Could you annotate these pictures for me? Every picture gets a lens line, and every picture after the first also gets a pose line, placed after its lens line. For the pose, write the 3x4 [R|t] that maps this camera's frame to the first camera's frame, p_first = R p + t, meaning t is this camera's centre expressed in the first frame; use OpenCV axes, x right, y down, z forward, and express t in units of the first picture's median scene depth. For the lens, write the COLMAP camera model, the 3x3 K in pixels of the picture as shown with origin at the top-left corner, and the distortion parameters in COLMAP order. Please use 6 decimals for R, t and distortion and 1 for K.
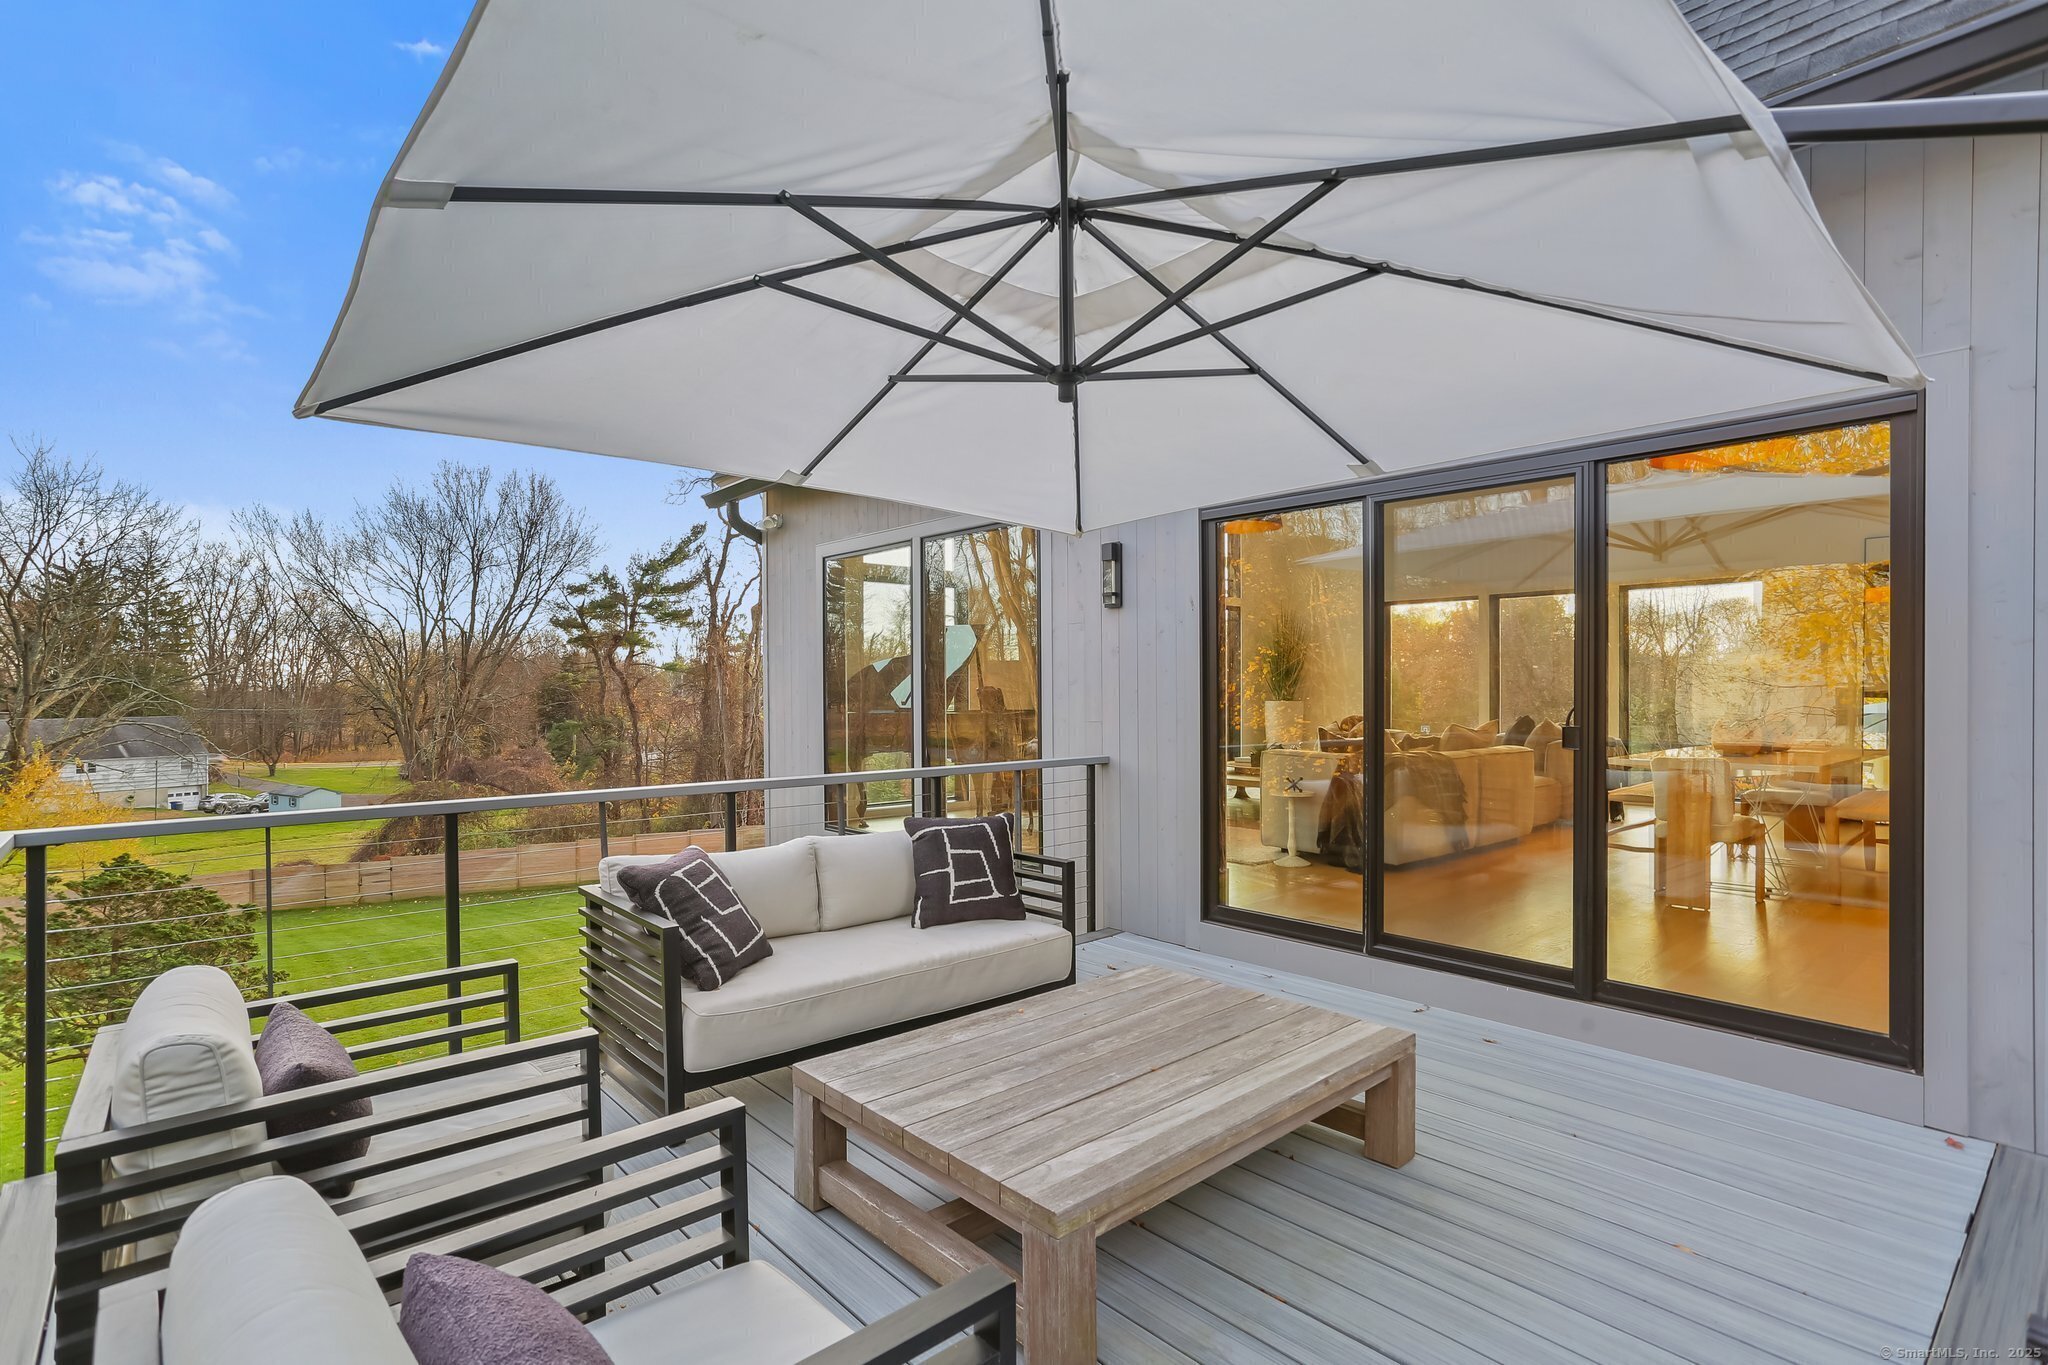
lens RADIAL K [[990.2, 0, 1023.6], [0, 990.2, 666.9], [0, 0, 1]] dist [-0.058094, 0.040166]
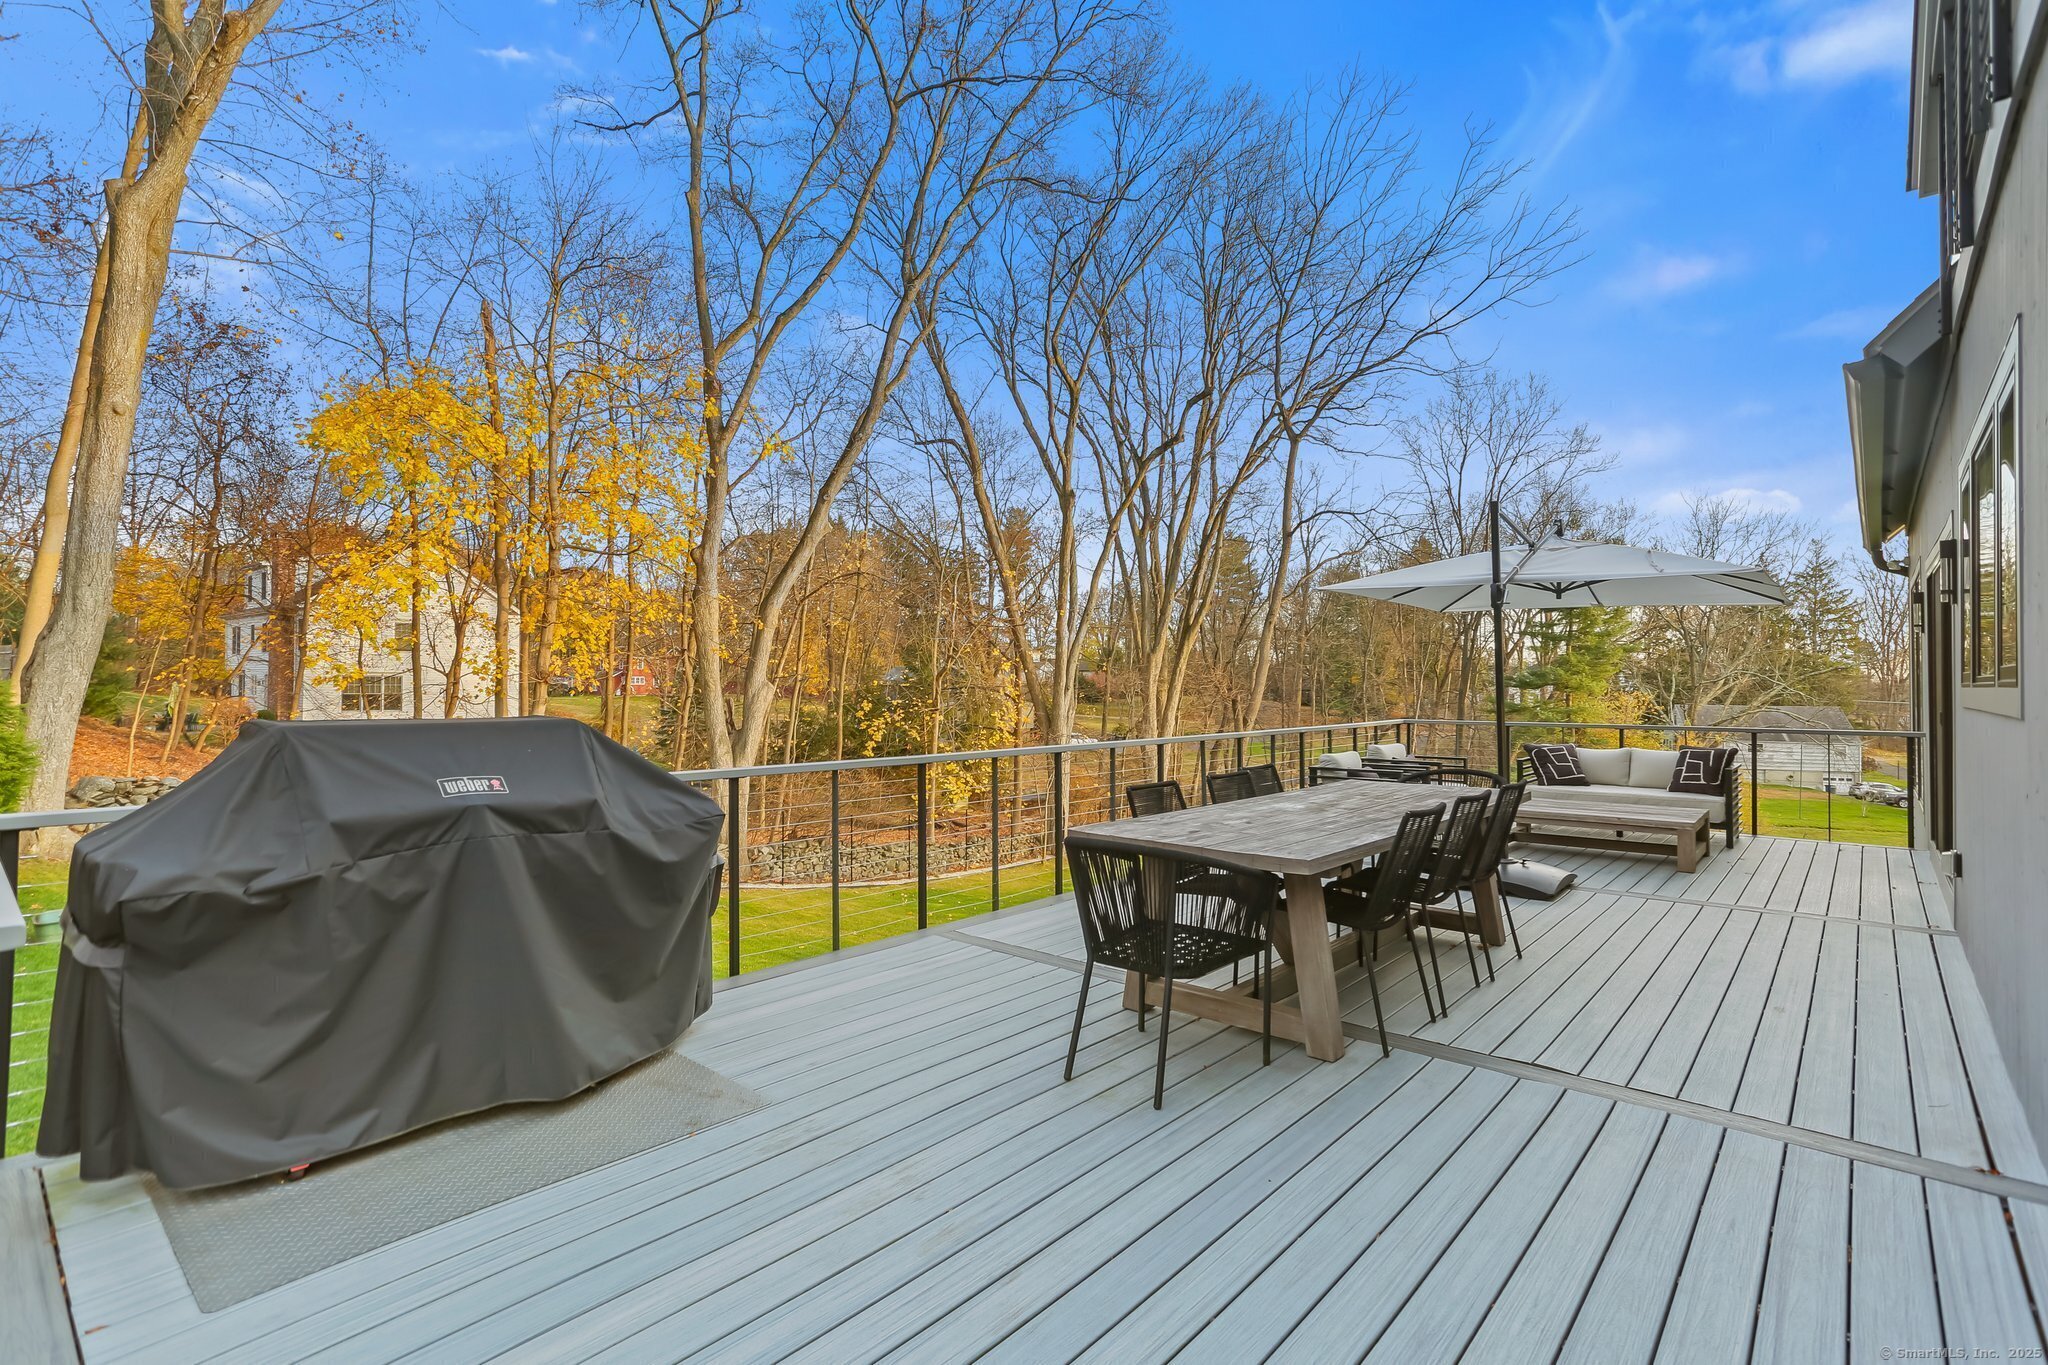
lens RADIAL K [[996.6, 0, 1017.9], [0, 996.6, 683.3], [0, 0, 1]] dist [-0.050875, 0.031335]
pose [[0.120592, 0.010015, -0.992652, 0.107737], [0.014212, 0.999829, 0.011814, -0.001318], [0.992600, -0.015532, 0.120429, -0.039586]]
